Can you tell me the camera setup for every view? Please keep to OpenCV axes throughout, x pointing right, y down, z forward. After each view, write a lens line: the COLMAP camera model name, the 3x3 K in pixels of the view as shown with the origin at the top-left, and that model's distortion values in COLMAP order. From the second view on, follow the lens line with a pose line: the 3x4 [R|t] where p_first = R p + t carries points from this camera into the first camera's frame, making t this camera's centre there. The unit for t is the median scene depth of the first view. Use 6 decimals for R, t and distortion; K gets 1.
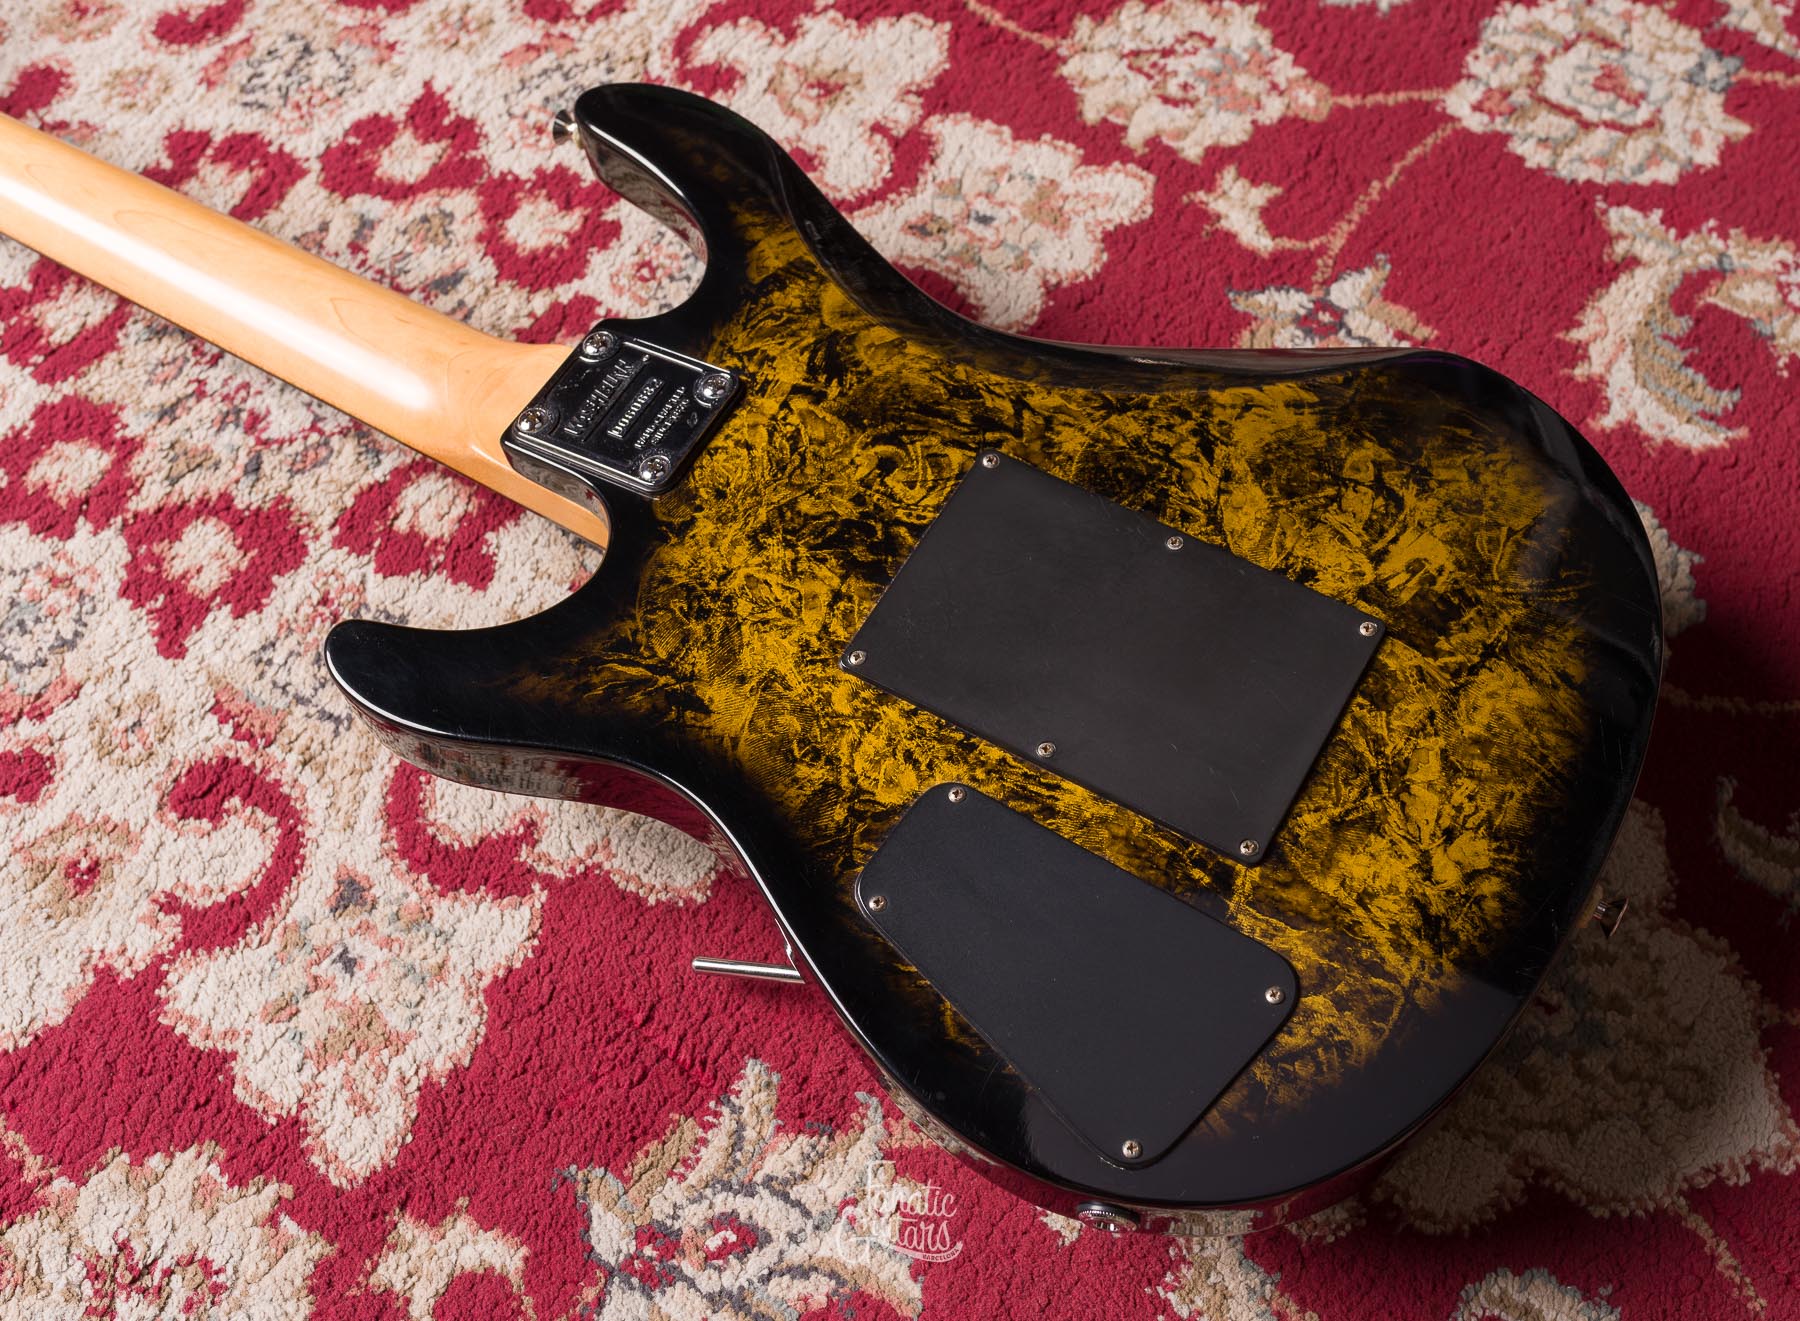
lens RADIAL K [[1954.4, 0, 1015.0], [0, 1954.4, 676.8], [0, 0, 1]] dist [-0.007290, 0.009240]
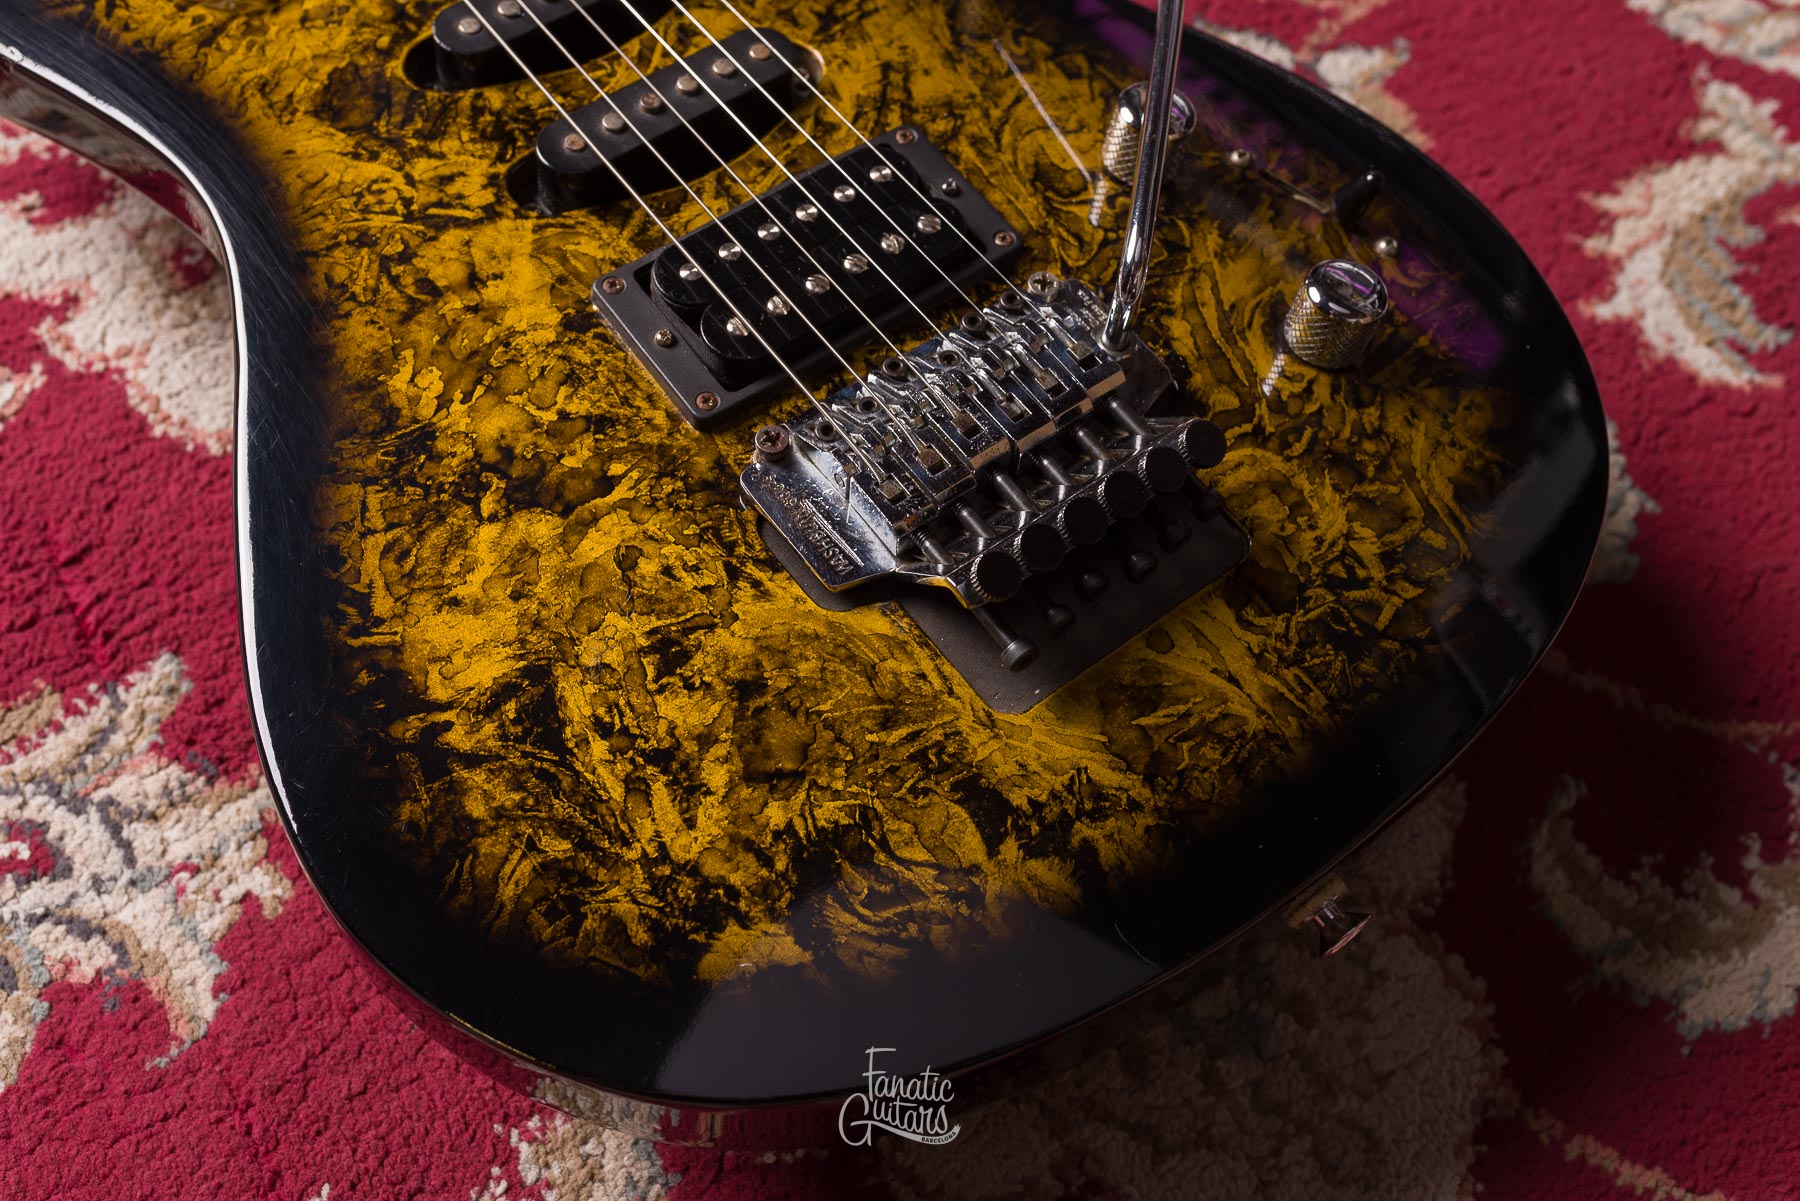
lens RADIAL K [[1776.4, 0, 900.0], [0, 1776.4, 600.5], [0, 0, 1]] dist [-0.001444, 0.005841]
pose [[0.933245, 0.339514, -0.117402, 0.173815], [-0.340607, 0.940138, 0.011247, 0.062000], [0.114193, 0.029492, 0.993021, 0.298714]]
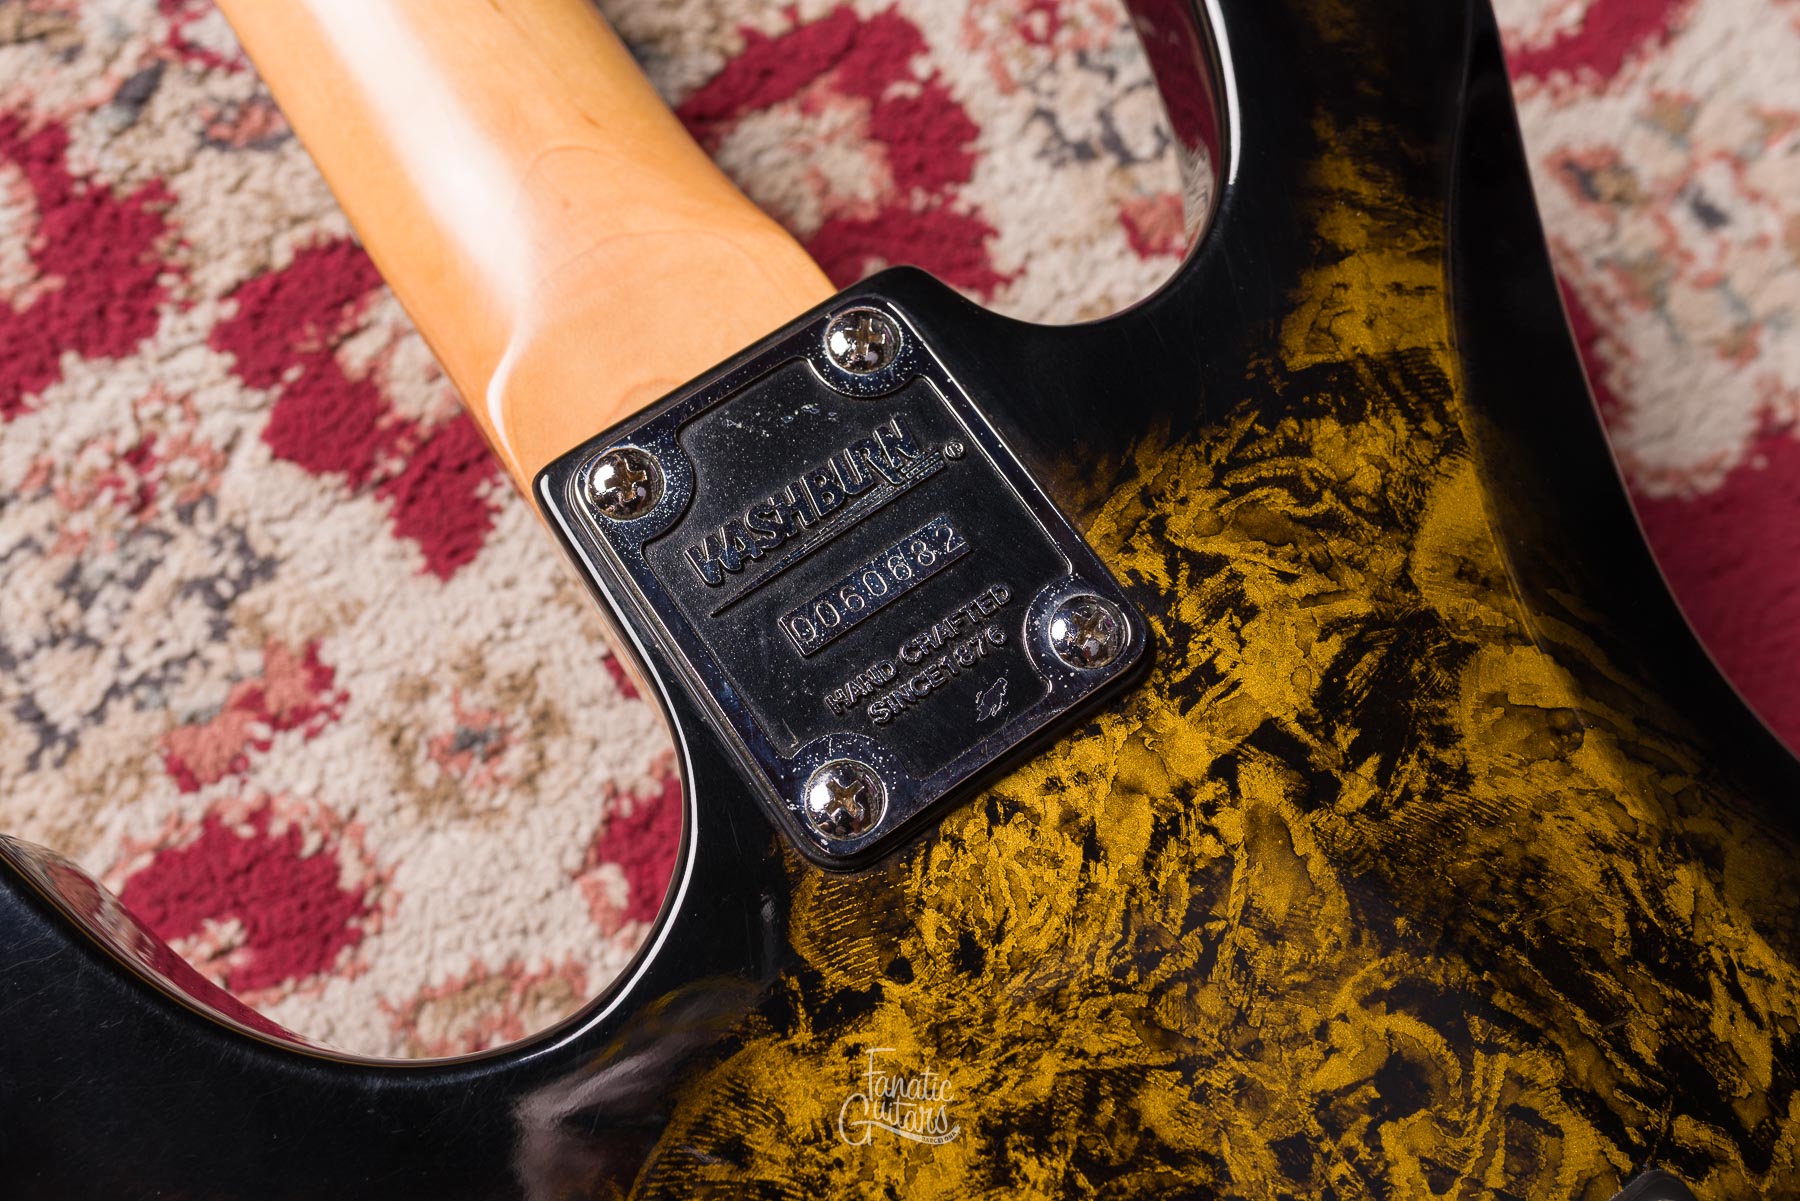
lens RADIAL K [[1837.5, 0, 900.4], [0, 1837.5, 603.3], [0, 0, 1]] dist [0.002256, 0.006379]
pose [[0.890390, 0.454656, -0.022218, -0.155401], [-0.434919, 0.864114, 0.253283, -0.197549], [0.134355, -0.215857, 0.967137, 0.562621]]
